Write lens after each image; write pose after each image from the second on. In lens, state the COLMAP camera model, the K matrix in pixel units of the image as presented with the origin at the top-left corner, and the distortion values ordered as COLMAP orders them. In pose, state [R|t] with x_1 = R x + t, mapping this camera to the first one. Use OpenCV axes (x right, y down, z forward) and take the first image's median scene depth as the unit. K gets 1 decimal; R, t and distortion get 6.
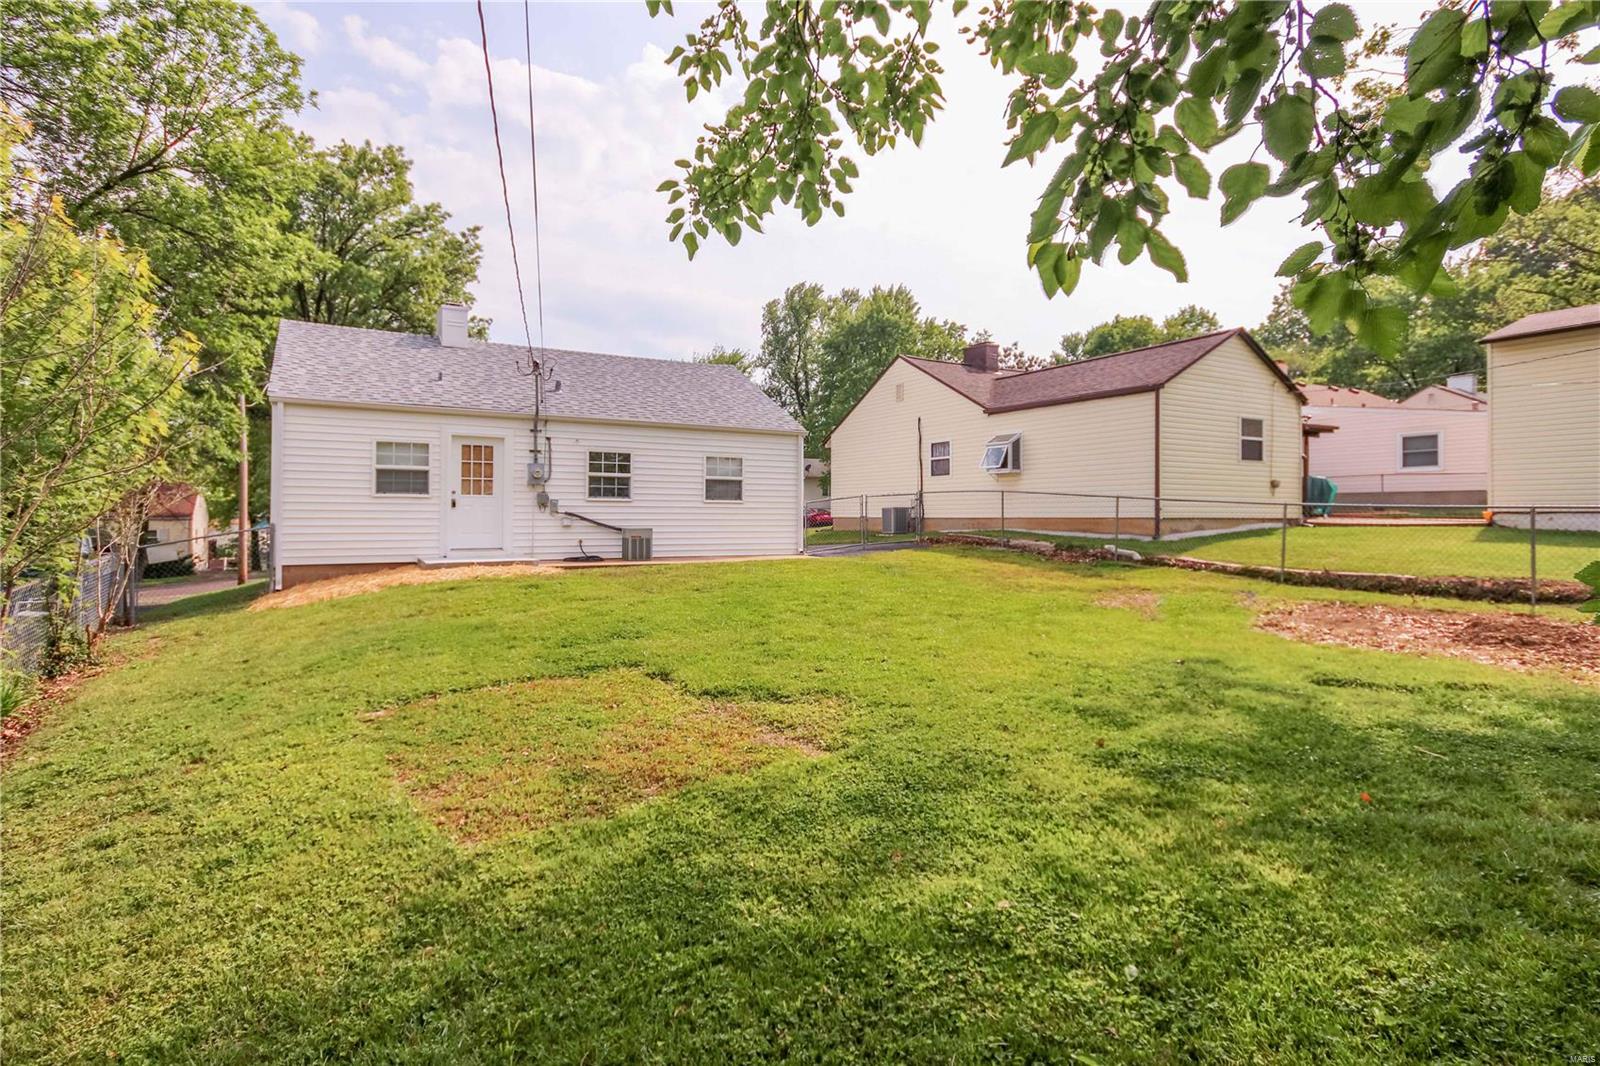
lens RADIAL K [[749.3, 0, 759.7], [0, 749.3, 506.9], [0, 0, 1]] dist [0.010235, -0.001973]
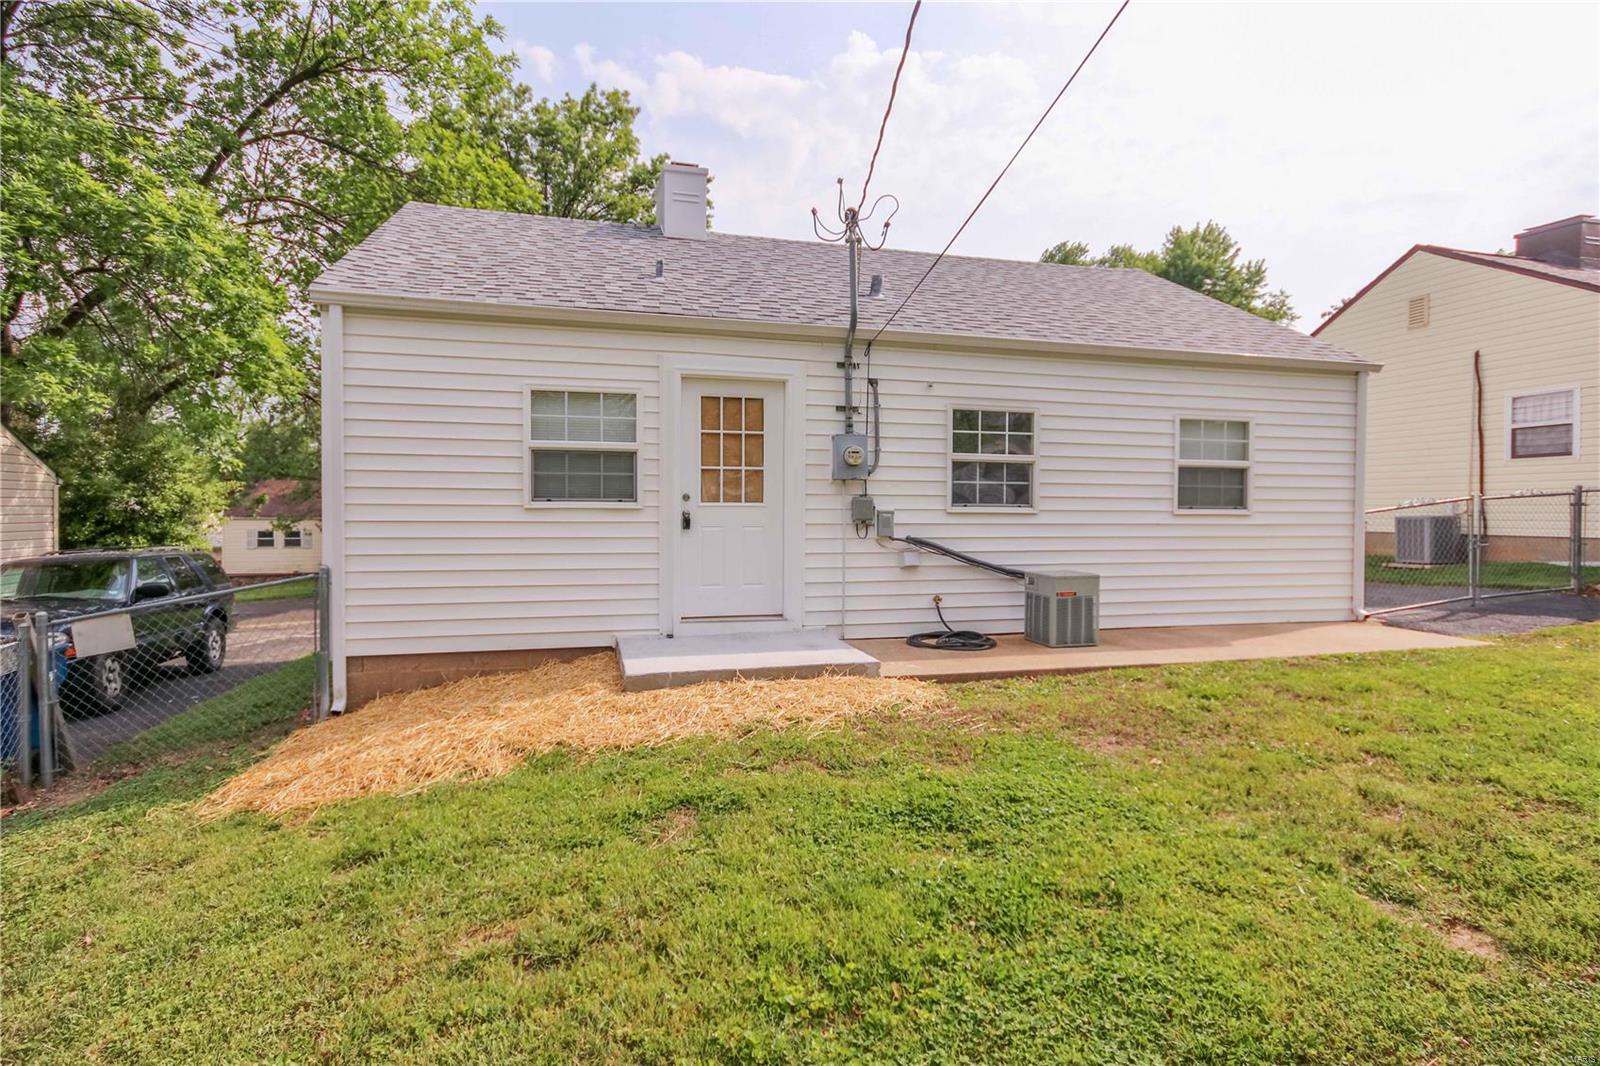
lens RADIAL K [[749.3, 0, 798.2], [0, 749.3, 529.5], [0, 0, 1]] dist [0.010235, -0.001973]
pose [[0.975957, 0.003997, -0.217926, -0.224780], [0.003021, 0.999488, 0.031862, -0.013503], [0.217941, -0.031754, 0.975445, 0.527650]]
